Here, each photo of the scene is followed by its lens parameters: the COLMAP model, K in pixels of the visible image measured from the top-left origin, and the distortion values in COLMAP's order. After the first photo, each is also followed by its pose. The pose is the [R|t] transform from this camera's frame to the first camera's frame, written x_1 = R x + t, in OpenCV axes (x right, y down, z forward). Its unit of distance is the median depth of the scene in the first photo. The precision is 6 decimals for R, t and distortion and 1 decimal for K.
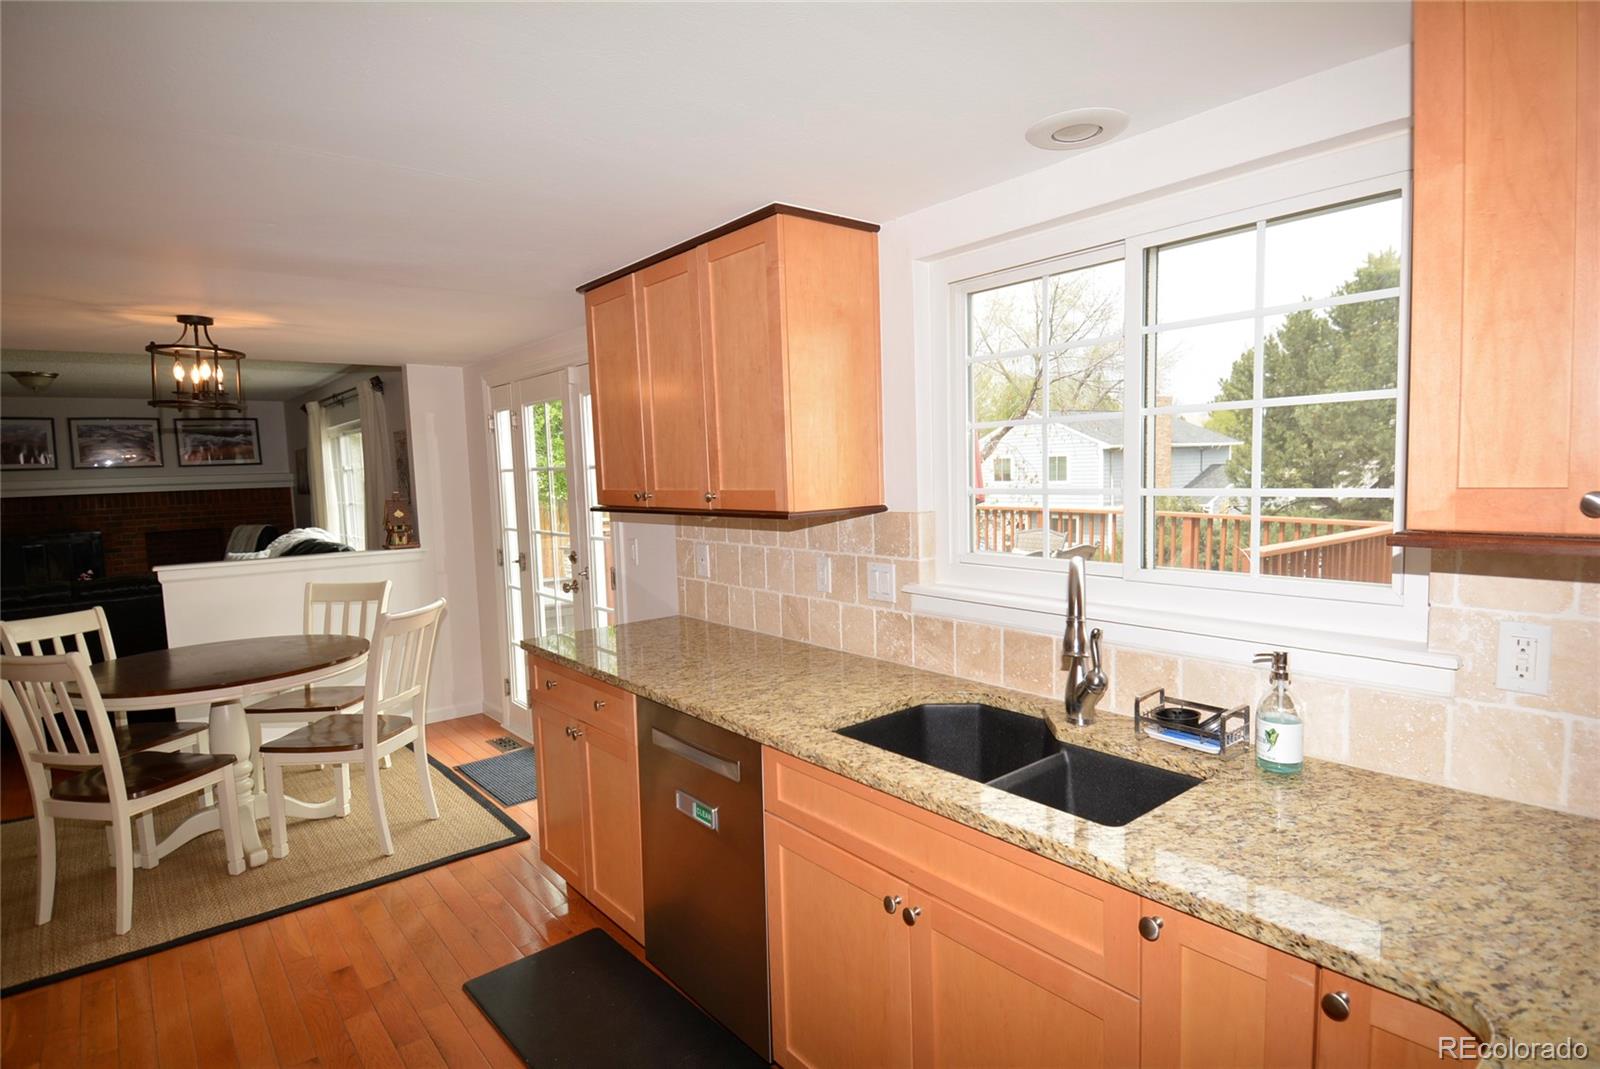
lens RADIAL K [[832.7, 0, 829.7], [0, 832.7, 538.5], [0, 0, 1]] dist [0.030652, -0.041867]
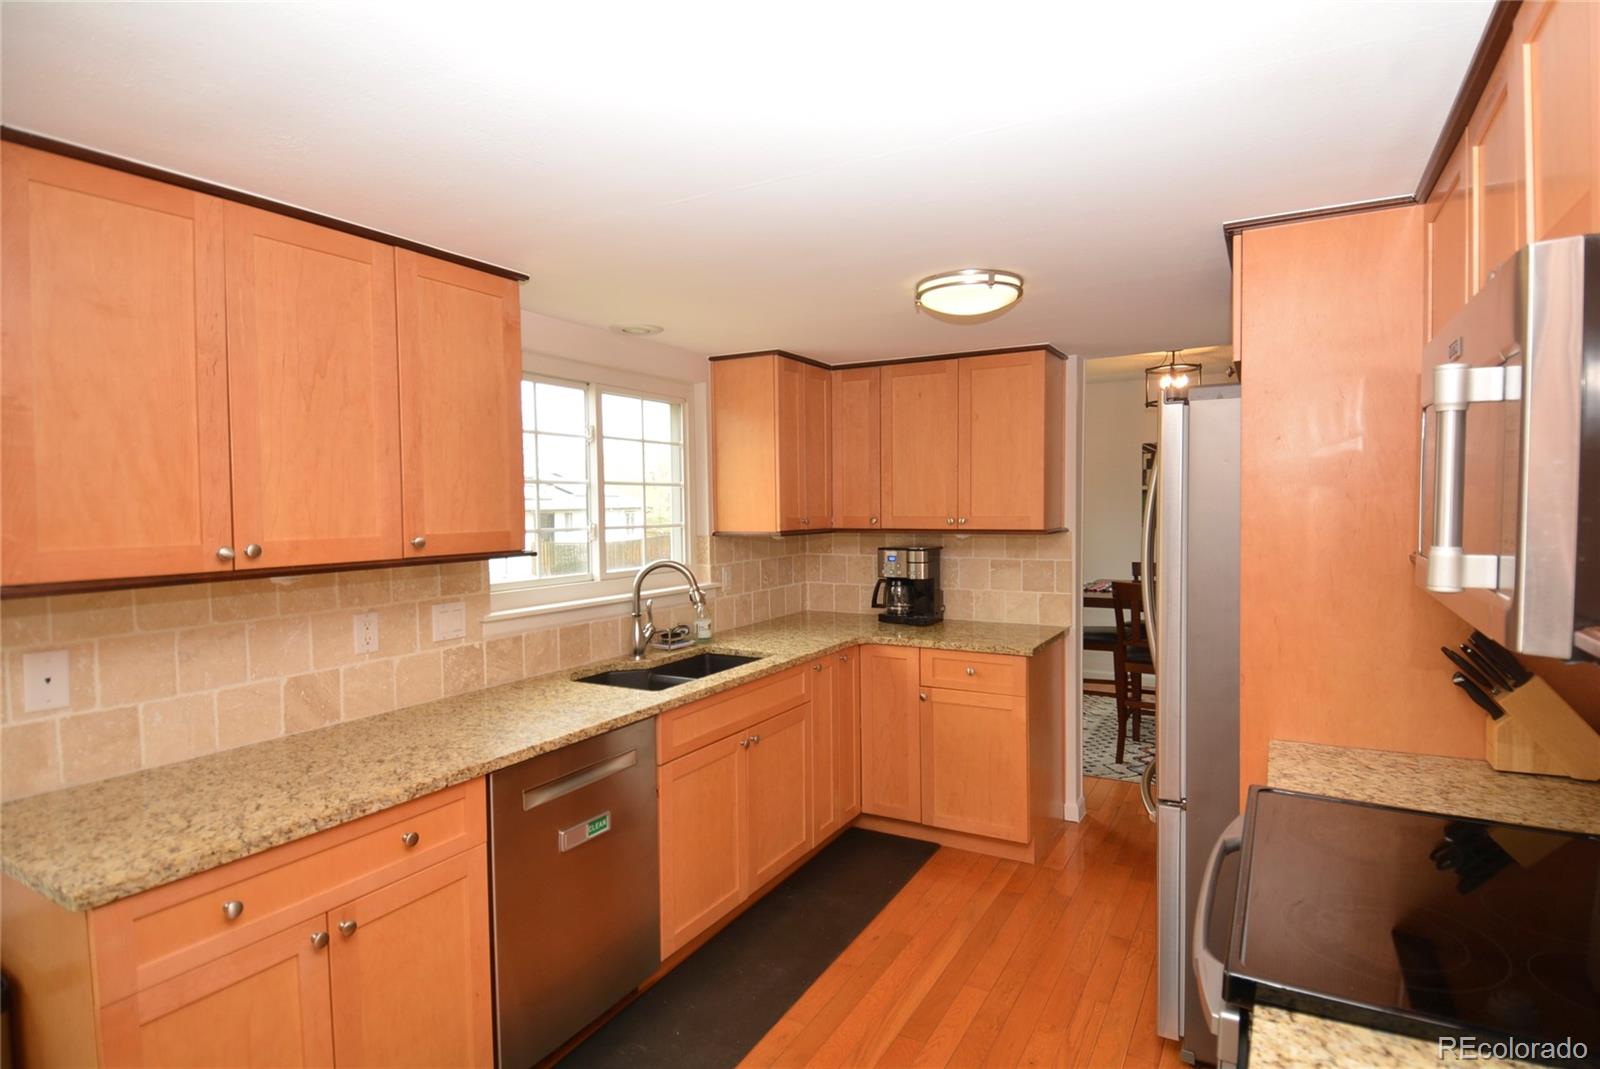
lens RADIAL K [[832.7, 0, 829.7], [0, 832.7, 538.5], [0, 0, 1]] dist [0.030652, -0.041867]
pose [[-0.370259, -0.007291, 0.928900, -1.178693], [0.096535, 0.994253, 0.046283, -0.057759], [-0.923899, 0.106808, -0.367427, 1.010688]]
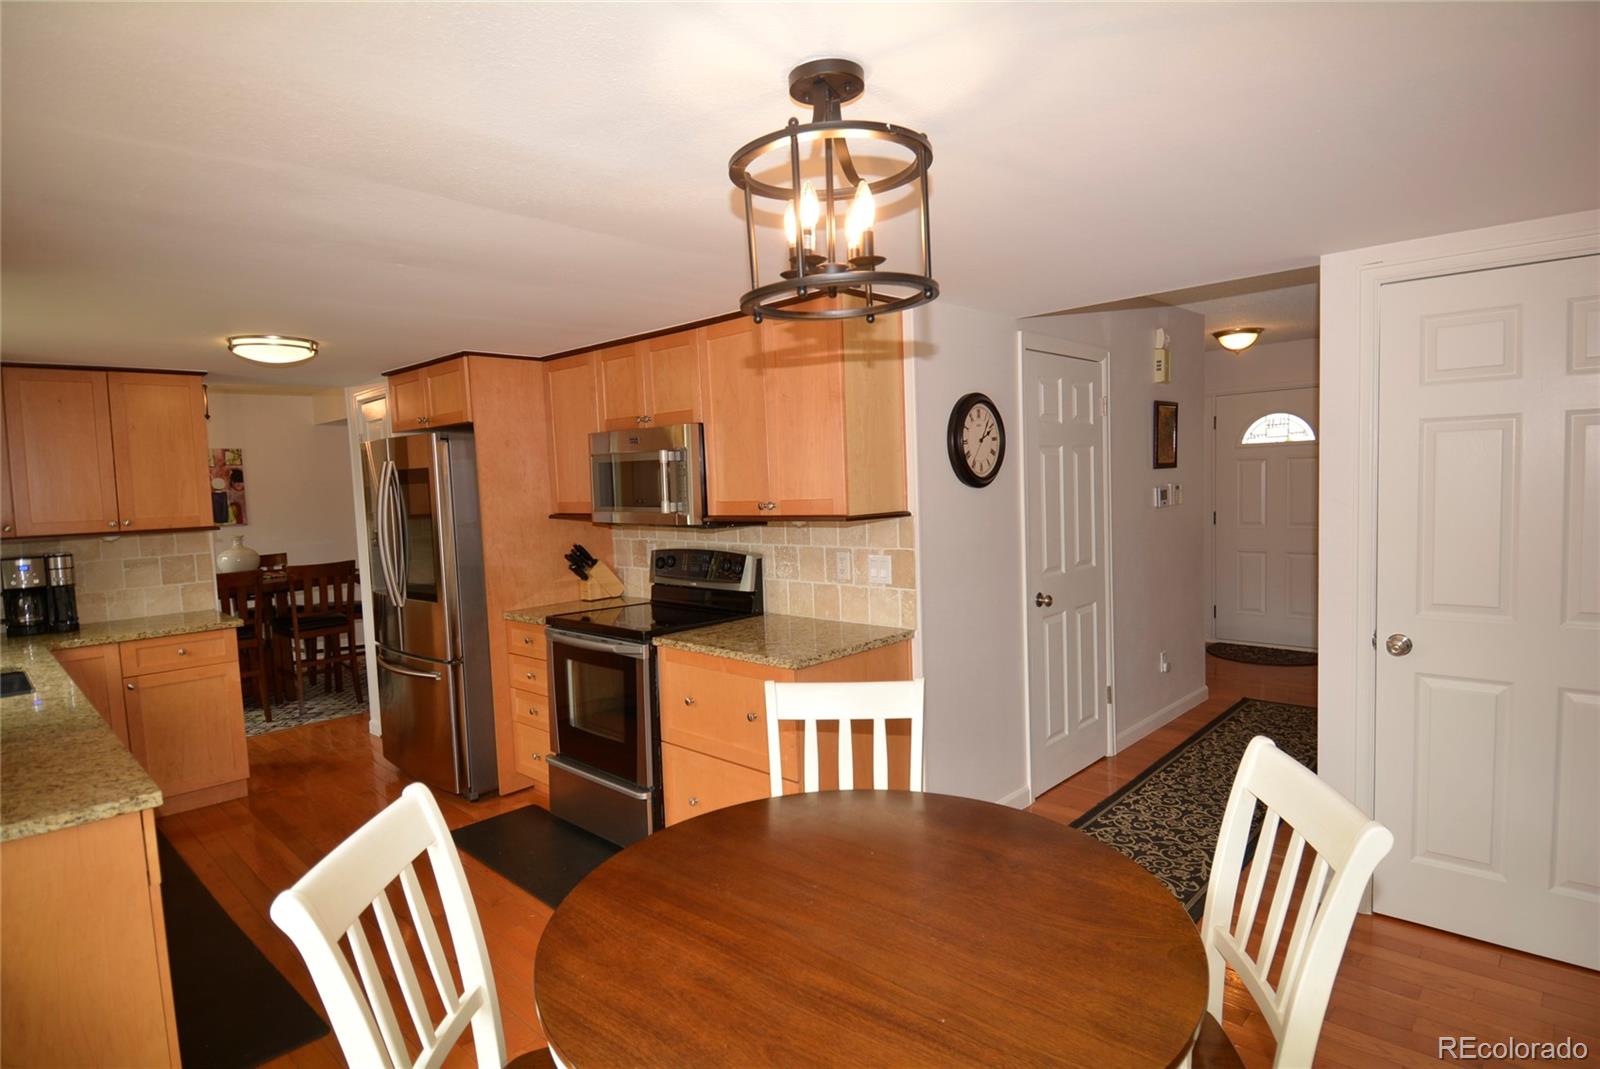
lens RADIAL K [[832.7, 0, 829.7], [0, 832.7, 538.5], [0, 0, 1]] dist [0.030652, -0.041867]
pose [[-0.990000, 0.070767, -0.122034, -1.016127], [0.051176, 0.986305, 0.156790, -0.161400], [0.131459, 0.148977, -0.980064, 2.110048]]
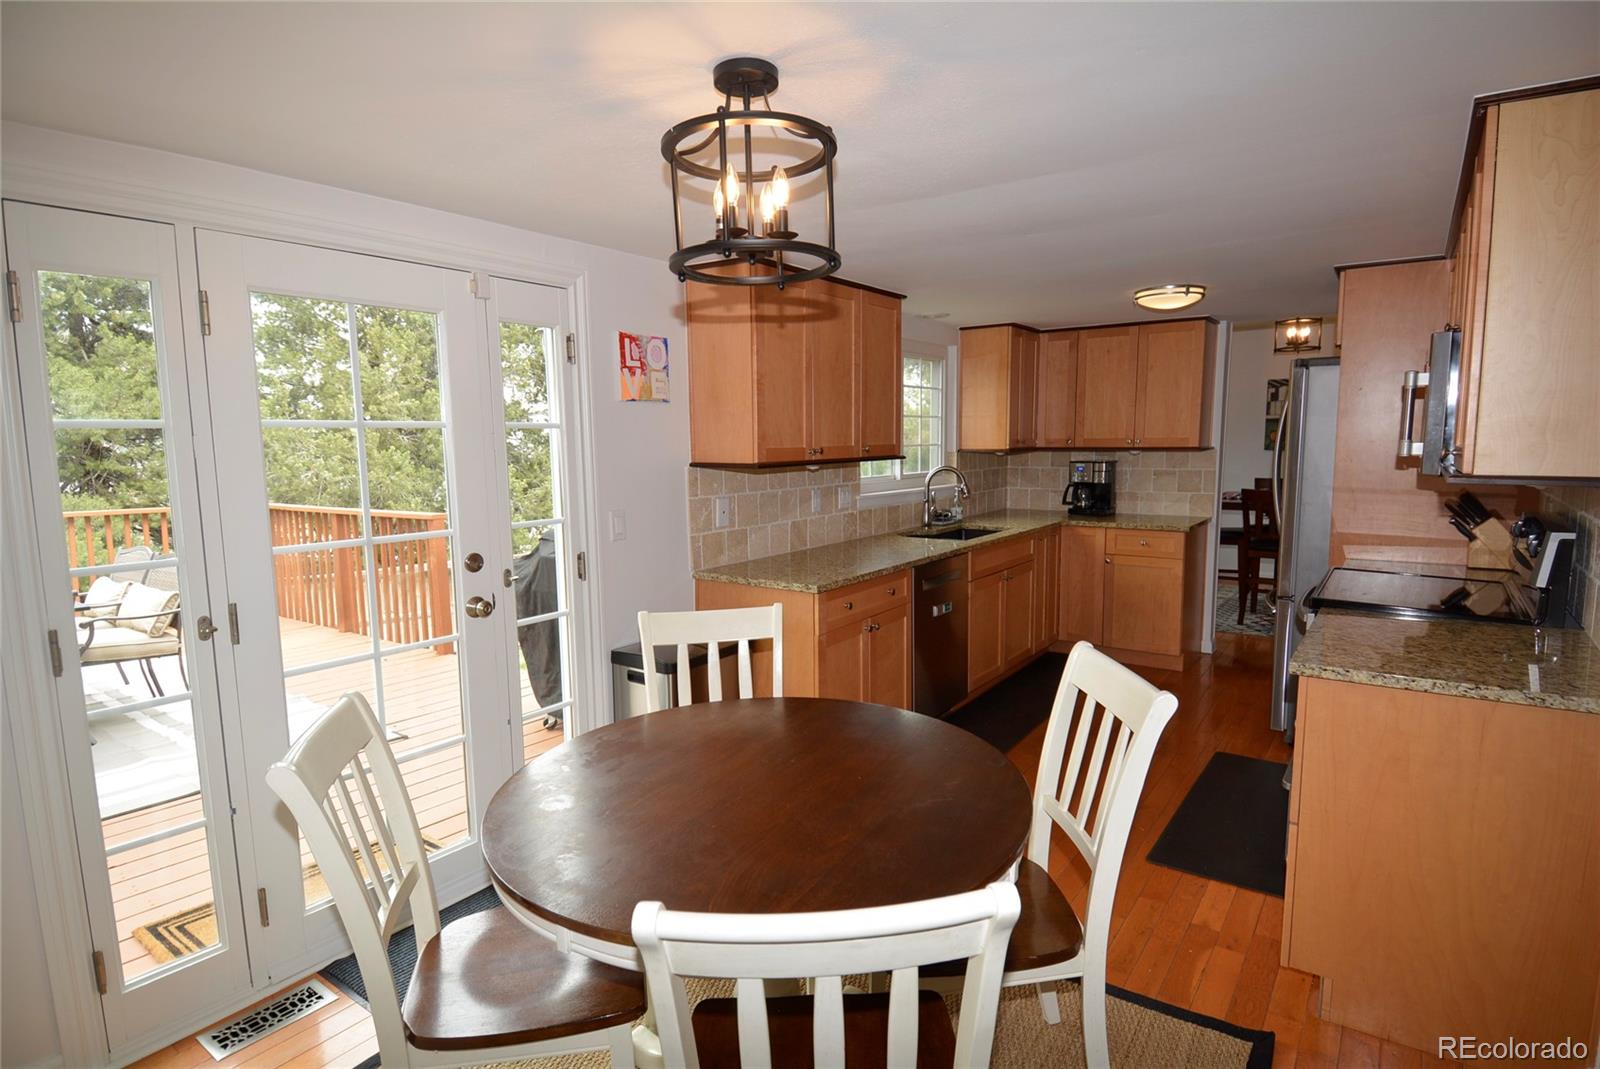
lens RADIAL K [[817.9, 0, 807.1], [0, 817.9, 545.6], [0, 0, 1]] dist [0.000093, -0.029777]
pose [[-0.236372, -0.097907, 0.966717, -1.779037], [0.100011, 0.987175, 0.124432, -0.079728], [-0.966502, 0.126095, -0.223549, 1.610518]]
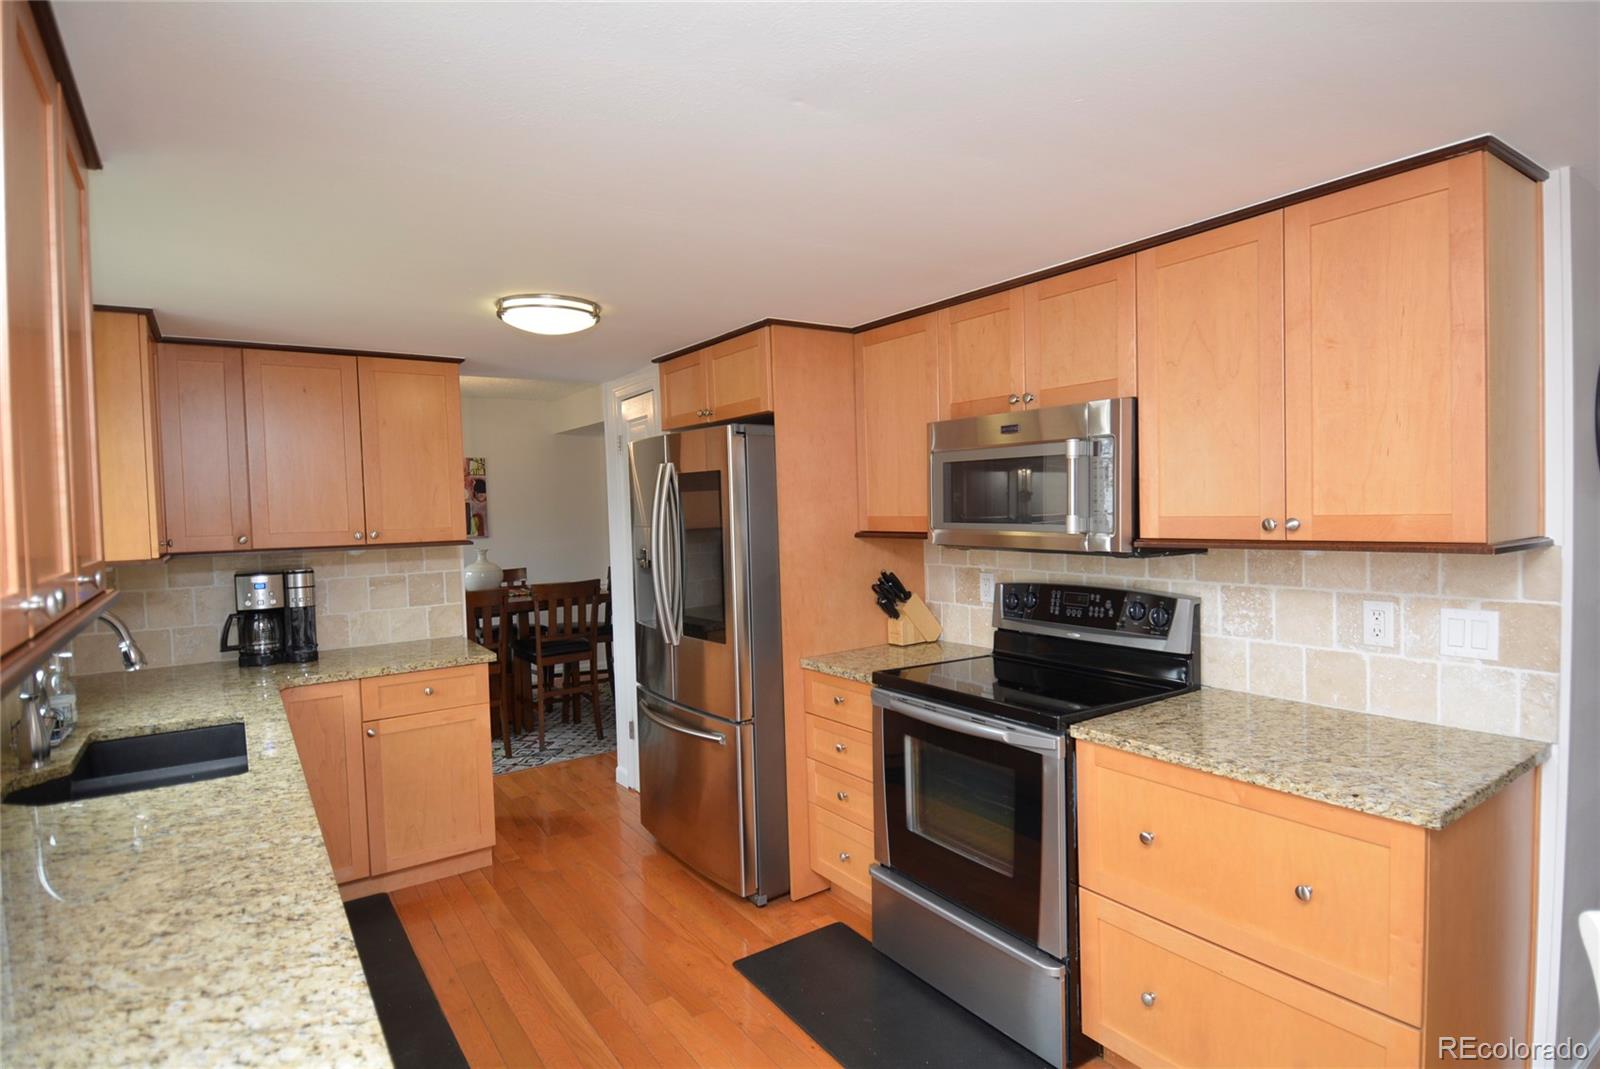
lens RADIAL K [[832.7, 0, 829.7], [0, 832.7, 538.5], [0, 0, 1]] dist [0.030652, -0.041867]
pose [[-0.995324, 0.051162, 0.081927, -0.689748], [0.061086, 0.990448, 0.123615, -0.121675], [-0.074820, 0.128041, -0.988943, 1.594630]]
